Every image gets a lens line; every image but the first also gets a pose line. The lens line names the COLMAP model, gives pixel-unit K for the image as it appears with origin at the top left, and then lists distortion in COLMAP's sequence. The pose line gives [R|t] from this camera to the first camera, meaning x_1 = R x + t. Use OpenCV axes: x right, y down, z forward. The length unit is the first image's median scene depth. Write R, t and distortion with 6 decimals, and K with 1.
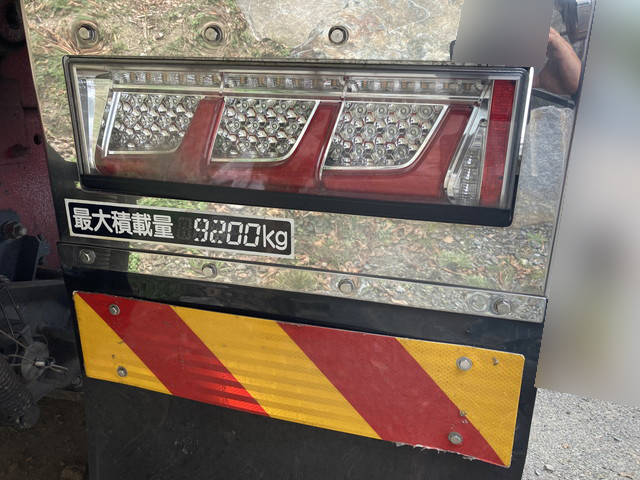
lens RADIAL K [[520.5, 0, 320.5], [0, 520.5, 241.7], [0, 0, 1]] dist [-0.003792, -0.004023]
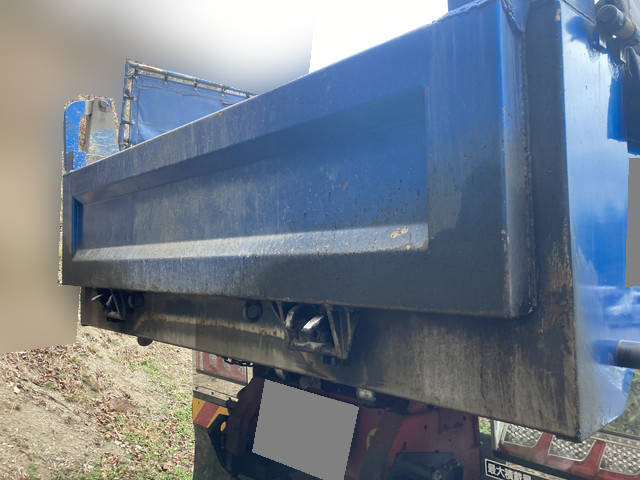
lens RADIAL K [[520.5, 0, 320.5], [0, 520.5, 241.7], [0, 0, 1]] dist [-0.003792, -0.004023]
pose [[0.823964, -0.051068, -0.564336, 0.314431], [-0.155058, 0.937596, -0.311240, -0.160859], [0.545014, 0.343955, 0.764627, -1.686734]]
